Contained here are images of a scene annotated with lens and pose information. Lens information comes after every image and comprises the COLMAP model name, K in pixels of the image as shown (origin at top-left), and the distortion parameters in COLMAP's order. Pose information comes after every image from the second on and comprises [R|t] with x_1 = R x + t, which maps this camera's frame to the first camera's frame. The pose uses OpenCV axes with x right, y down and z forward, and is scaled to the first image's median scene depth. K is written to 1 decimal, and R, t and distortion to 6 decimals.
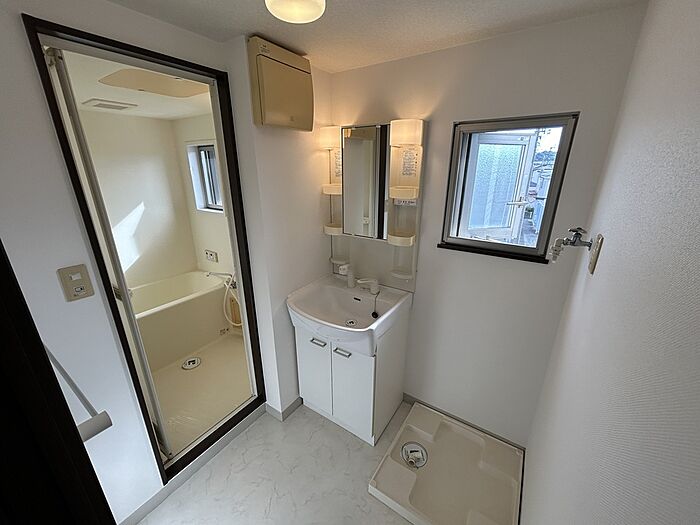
lens RADIAL K [[281.1, 0, 349.2], [0, 281.1, 260.3], [0, 0, 1]] dist [-0.000636, 0.000060]
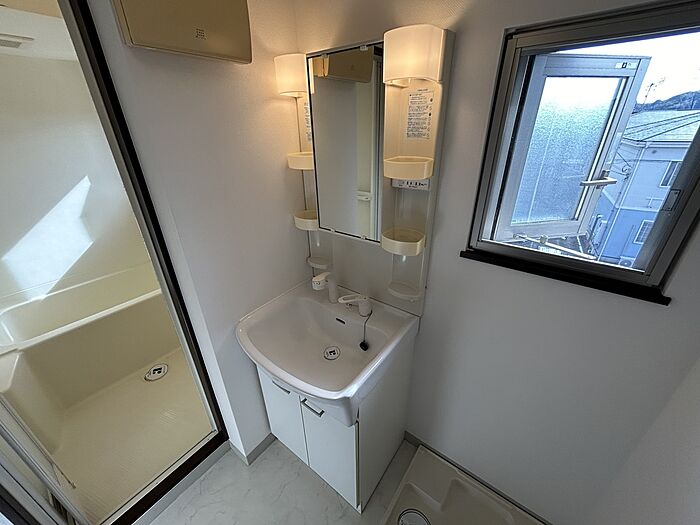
lens RADIAL K [[281.1, 0, 349.2], [0, 281.1, 260.3], [0, 0, 1]] dist [-0.000636, 0.000060]
pose [[0.998451, 0.006105, -0.055298, 0.092209], [0.000927, 0.991998, 0.126251, -0.107199], [0.055626, -0.126107, 0.990456, 0.330785]]
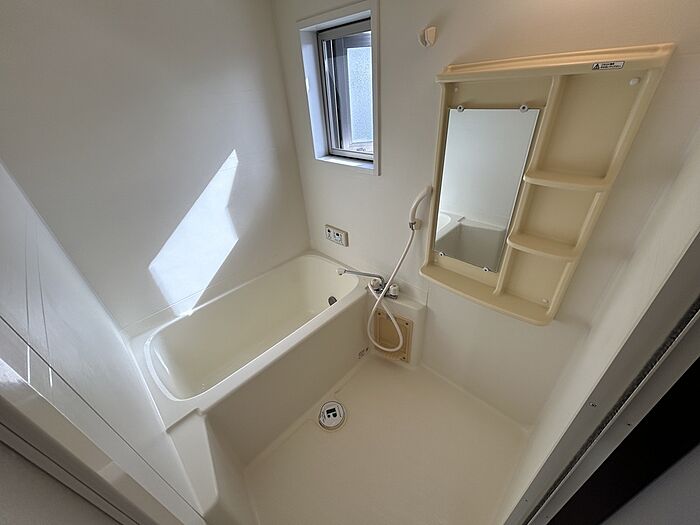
lens RADIAL K [[281.1, 0, 349.2], [0, 281.1, 260.3], [0, 0, 1]] dist [-0.000636, 0.000060]
pose [[0.981340, 0.039943, -0.188088, -0.587409], [0.006887, 0.970257, 0.241979, -0.195460], [0.192159, -0.238759, 0.951877, 0.673399]]
